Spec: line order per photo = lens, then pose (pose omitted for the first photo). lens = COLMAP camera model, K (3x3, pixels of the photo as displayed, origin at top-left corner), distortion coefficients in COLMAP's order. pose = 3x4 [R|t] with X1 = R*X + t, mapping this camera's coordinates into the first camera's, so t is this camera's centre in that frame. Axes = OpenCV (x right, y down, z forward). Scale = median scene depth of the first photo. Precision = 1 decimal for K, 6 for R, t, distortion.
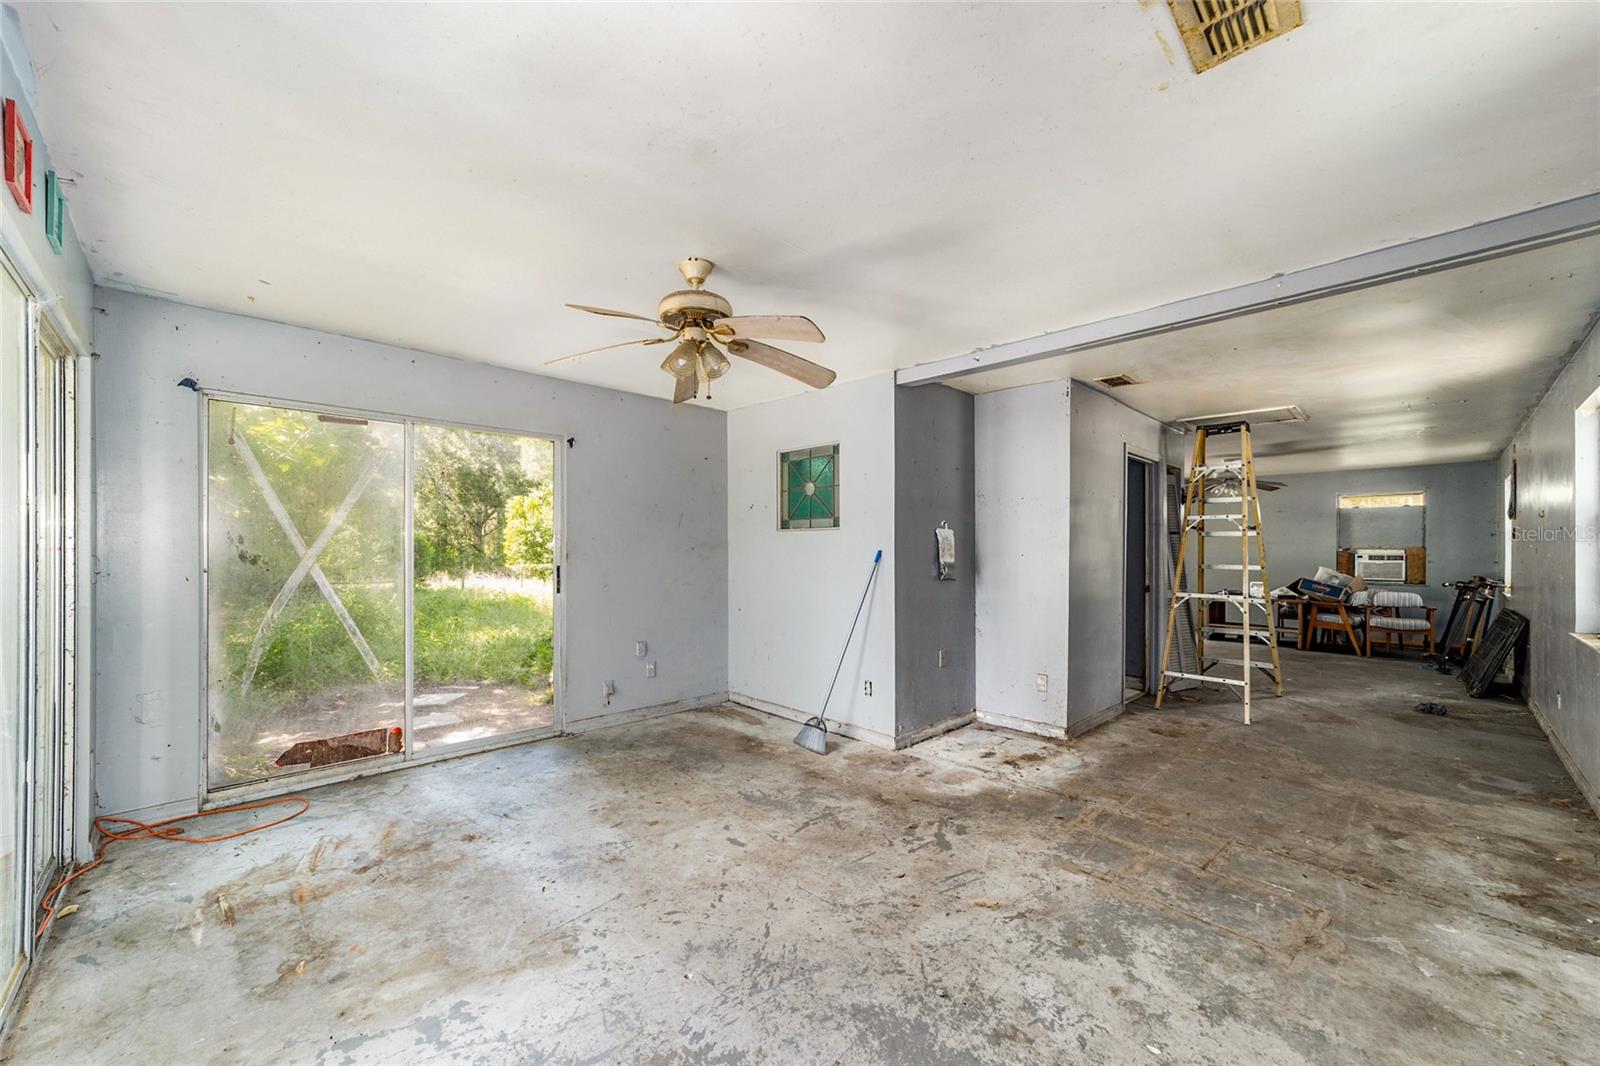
lens RADIAL K [[616.8, 0, 800.6], [0, 616.8, 538.1], [0, 0, 1]] dist [-0.009480, 0.005105]
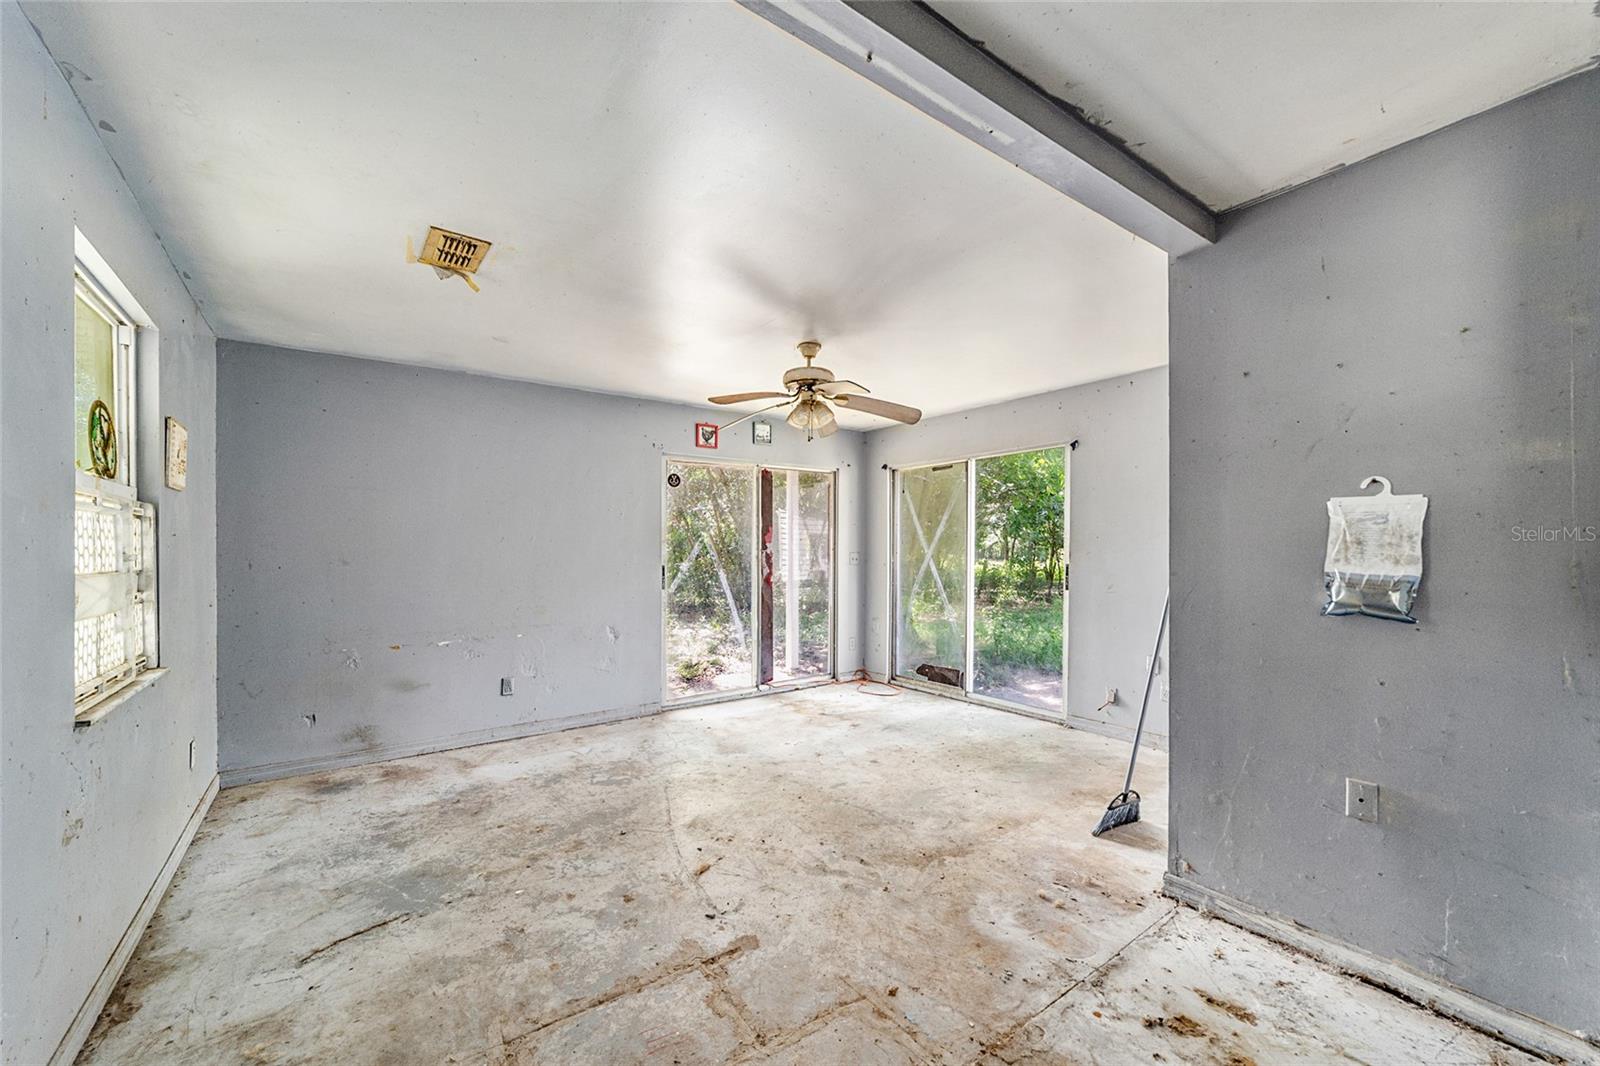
lens RADIAL K [[616.8, 0, 797.7], [0, 616.8, 525.4], [0, 0, 1]] dist [-0.009480, 0.005105]
pose [[-0.137753, -0.043568, -0.989508, 1.373634], [0.023750, 0.998600, -0.047275, 0.033759], [0.990182, -0.030013, -0.136526, 1.312677]]
